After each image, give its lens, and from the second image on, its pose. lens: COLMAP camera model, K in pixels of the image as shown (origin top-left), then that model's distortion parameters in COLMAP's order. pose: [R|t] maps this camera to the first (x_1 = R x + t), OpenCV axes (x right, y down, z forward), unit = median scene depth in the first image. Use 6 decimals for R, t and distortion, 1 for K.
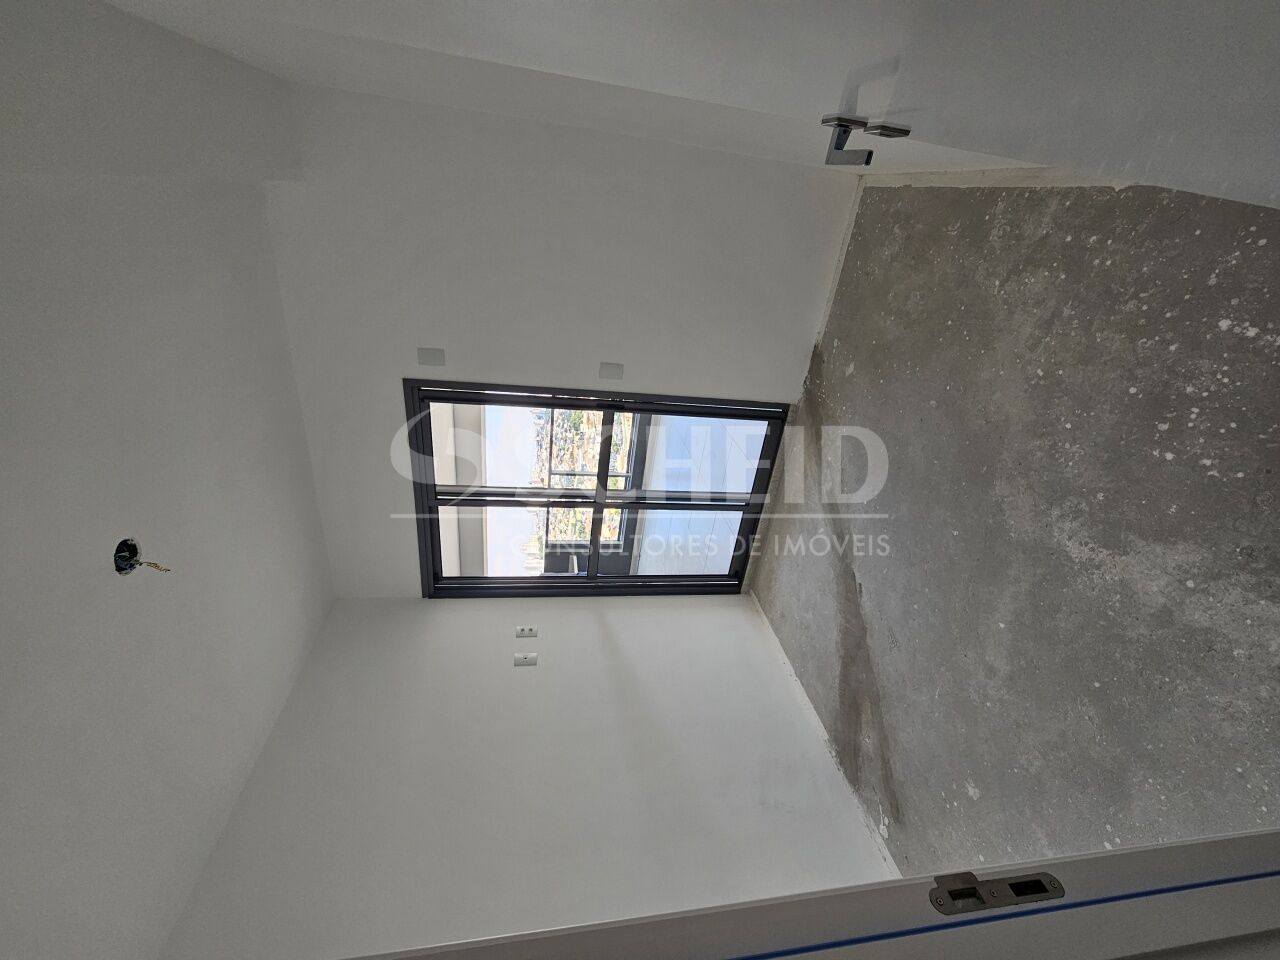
lens RADIAL K [[530.4, 0, 644.3], [0, 530.4, 478.1], [0, 0, 1]] dist [-0.001766, 0.000057]
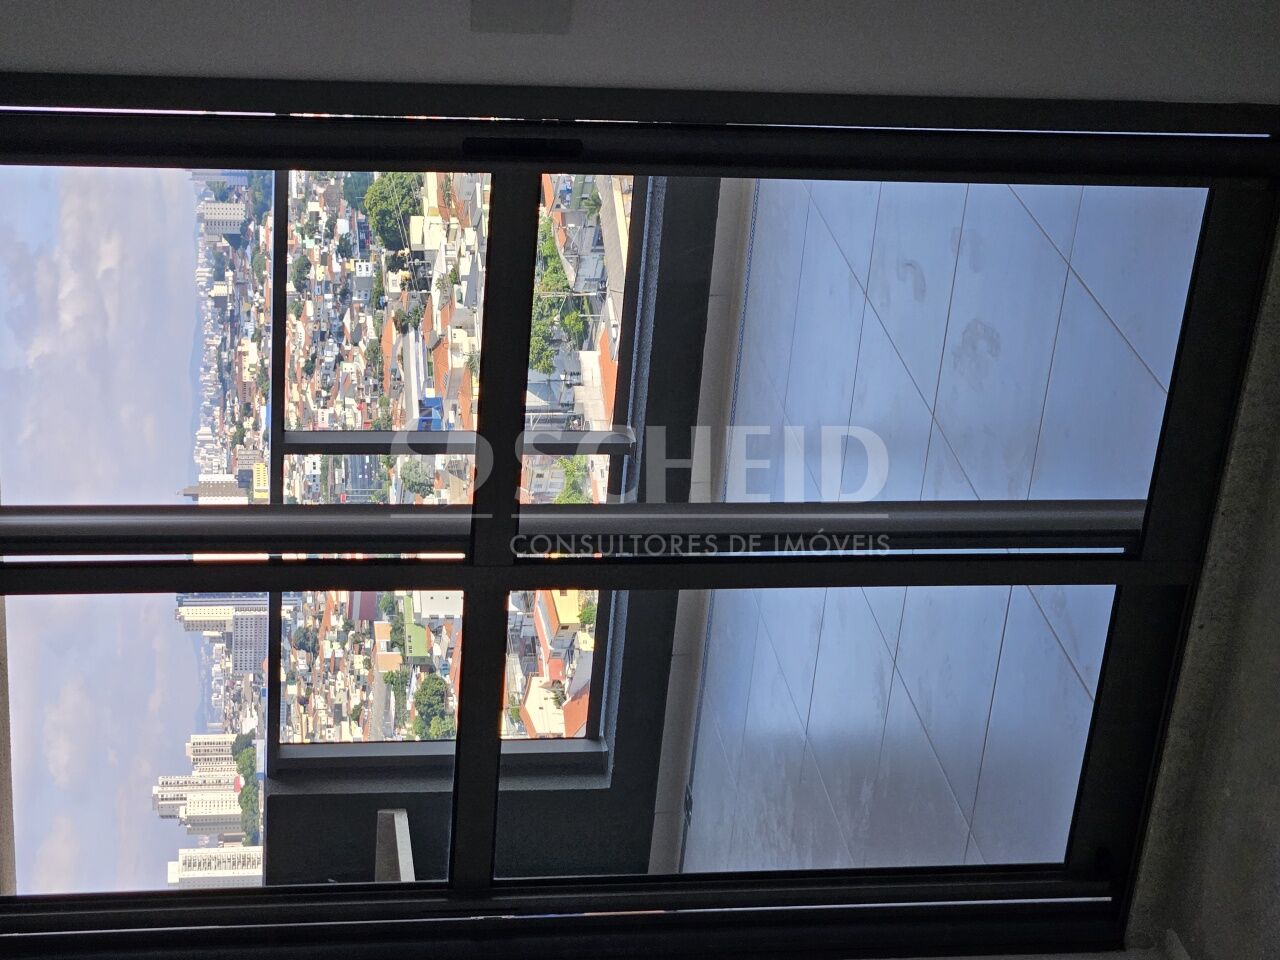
lens RADIAL K [[2618.1, 0, 636.9], [0, 2618.1, 480.5], [0, 0, 1]] dist [-0.001643, 0.330935]
pose [[0.998736, -0.028765, -0.041207, 0.018870], [0.029060, 0.999556, 0.006561, 0.003257], [0.041000, -0.007750, 0.999129, -0.099522]]
